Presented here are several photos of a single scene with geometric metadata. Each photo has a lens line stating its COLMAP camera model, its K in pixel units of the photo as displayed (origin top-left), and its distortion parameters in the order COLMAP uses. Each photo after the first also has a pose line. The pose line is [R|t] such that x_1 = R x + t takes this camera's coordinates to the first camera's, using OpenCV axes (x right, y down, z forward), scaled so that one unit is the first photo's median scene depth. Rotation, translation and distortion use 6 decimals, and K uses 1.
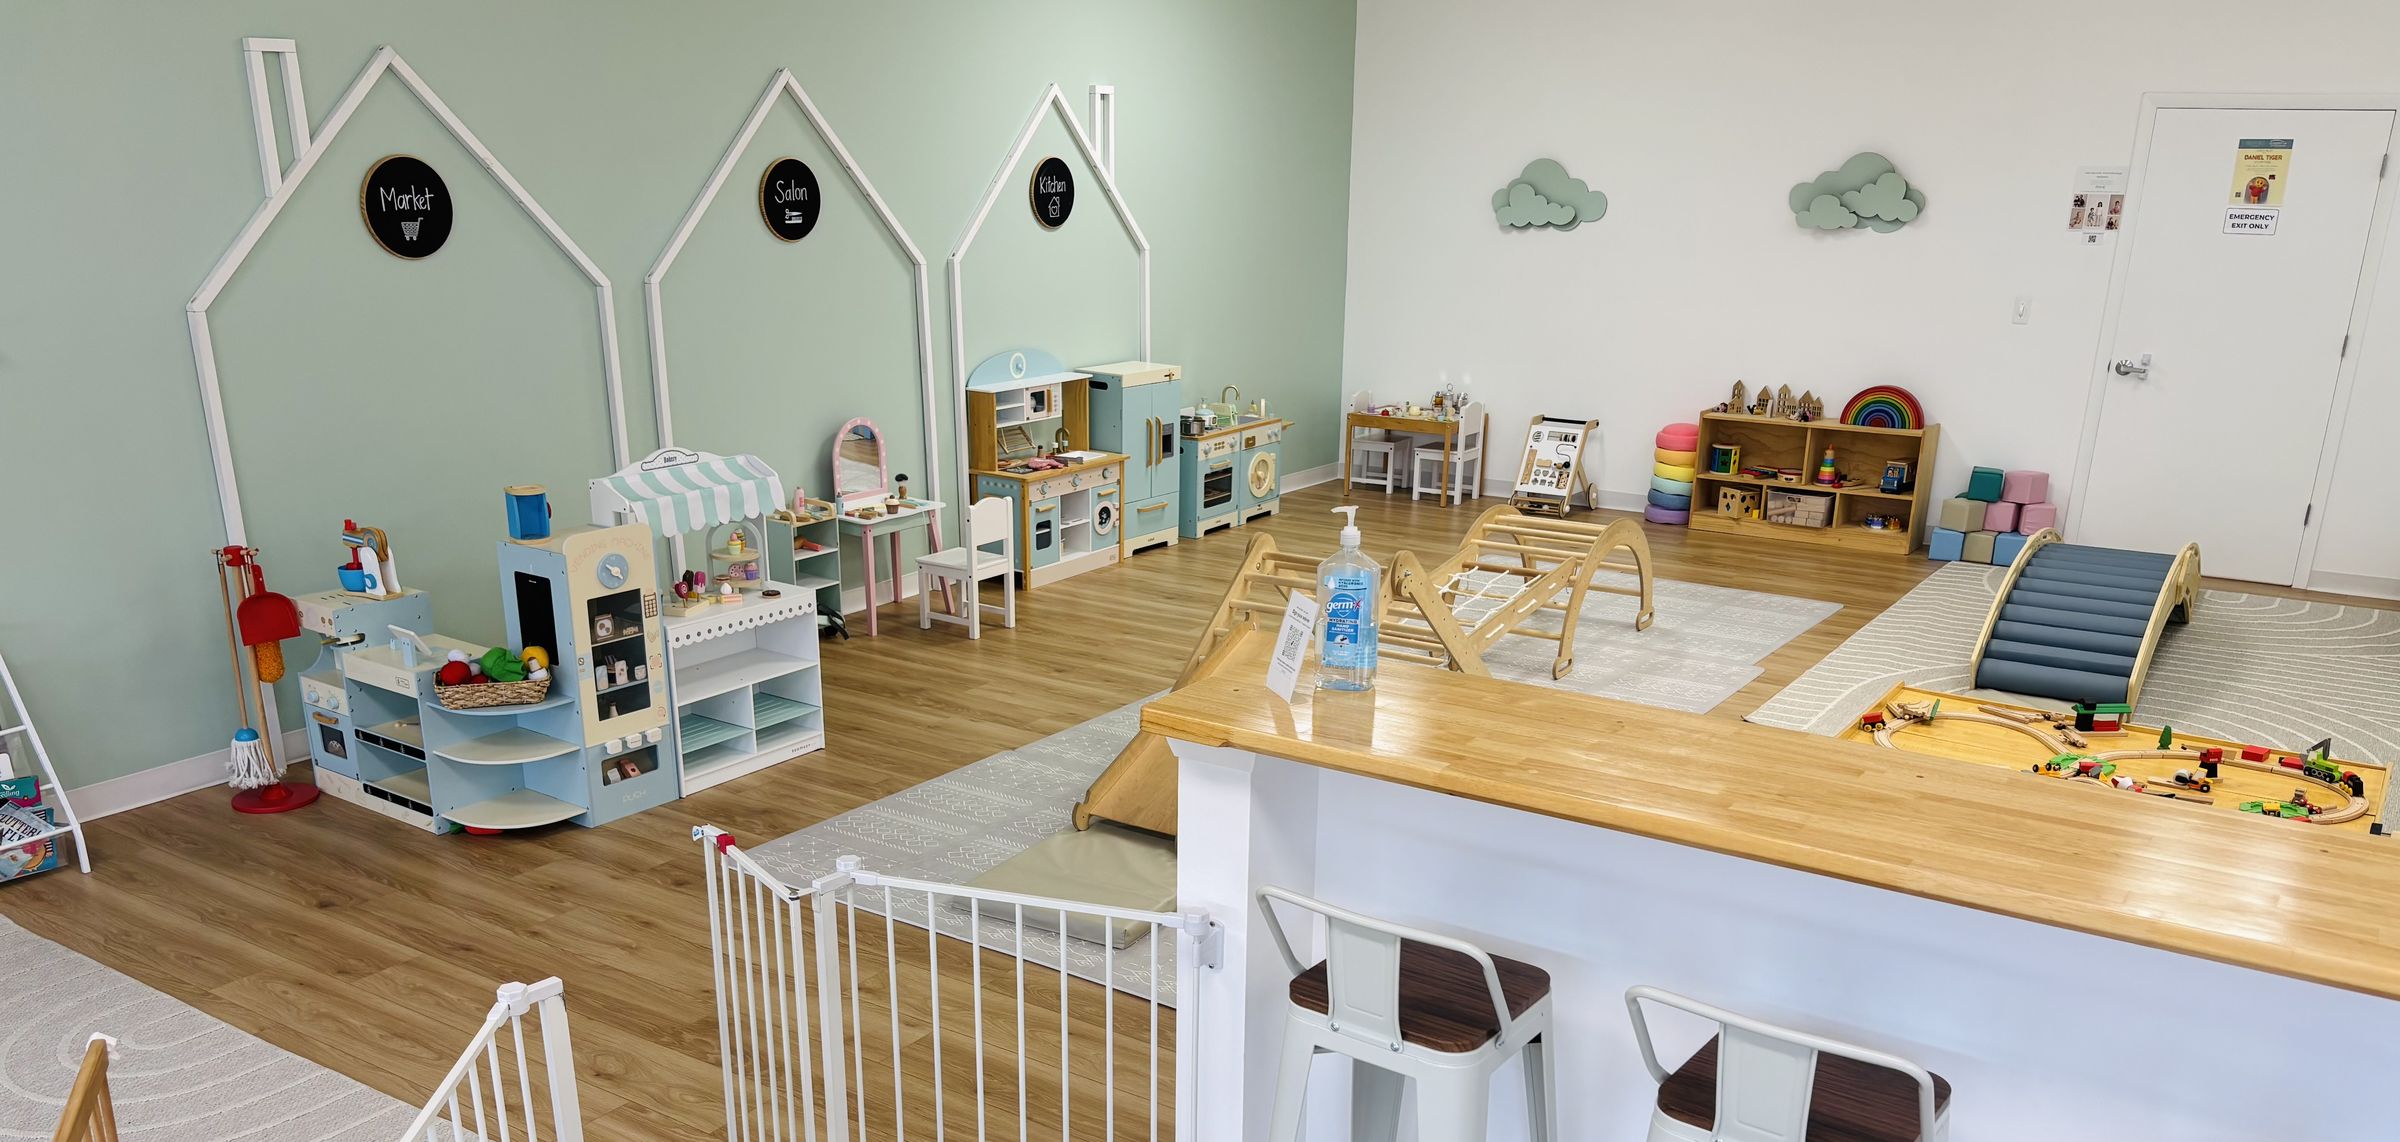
lens RADIAL K [[1830.5, 0, 1197.4], [0, 1830.5, 799.7], [0, 0, 1]] dist [0.075394, -0.053332]
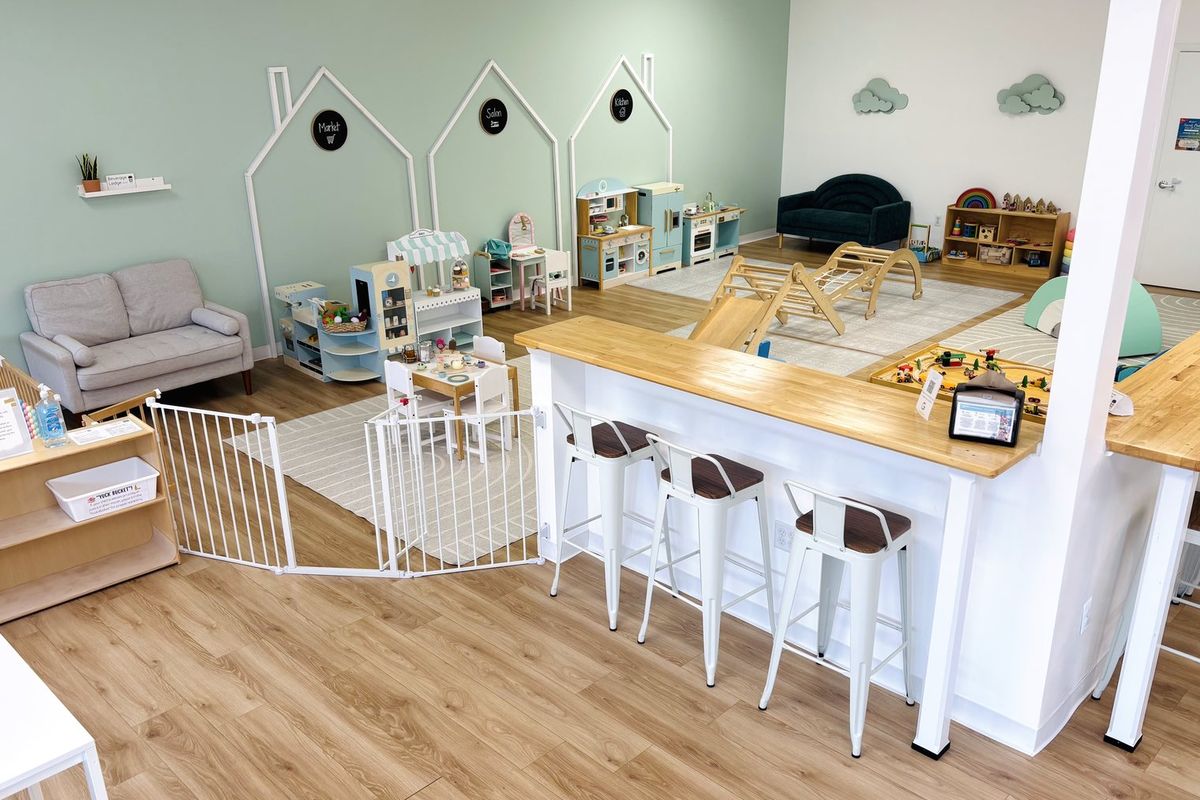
lens RADIAL K [[998.5, 0, 580.7], [0, 998.5, 430.4], [0, 0, 1]] dist [0.039489, -0.005799]
pose [[0.978110, 0.046302, -0.202869, 0.150570], [-0.040538, 0.998650, 0.032481, 0.016680], [0.204099, -0.023546, 0.978667, -0.192145]]
